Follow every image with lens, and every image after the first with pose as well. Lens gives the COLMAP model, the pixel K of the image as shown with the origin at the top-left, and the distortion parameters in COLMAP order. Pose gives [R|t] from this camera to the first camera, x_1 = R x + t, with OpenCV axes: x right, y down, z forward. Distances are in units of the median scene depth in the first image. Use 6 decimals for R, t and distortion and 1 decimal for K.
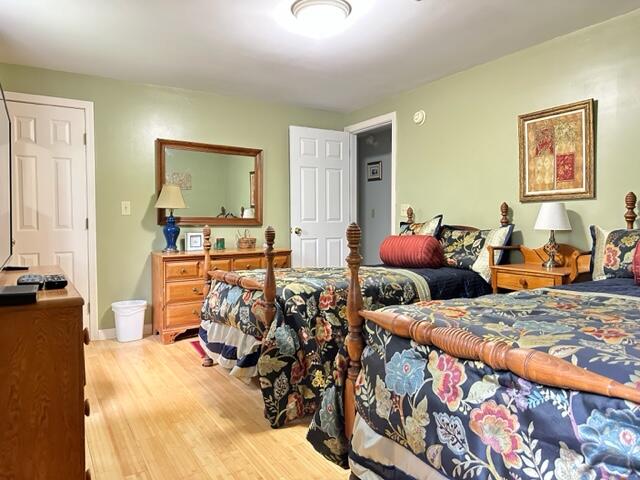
lens RADIAL K [[453.9, 0, 320.0], [0, 453.9, 240.0], [0, 0, 1]] dist [0.095302, -0.118518]
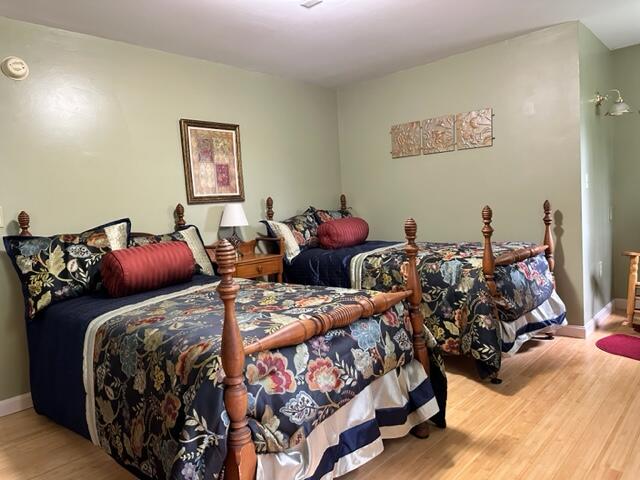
lens RADIAL K [[453.9, 0, 320.0], [0, 453.9, 240.0], [0, 0, 1]] dist [0.095302, -0.118518]
pose [[-0.262218, -0.049560, 0.963735, -0.691432], [0.106075, 0.991148, 0.079832, -0.056641], [-0.959161, 0.123162, -0.254640, 1.073879]]
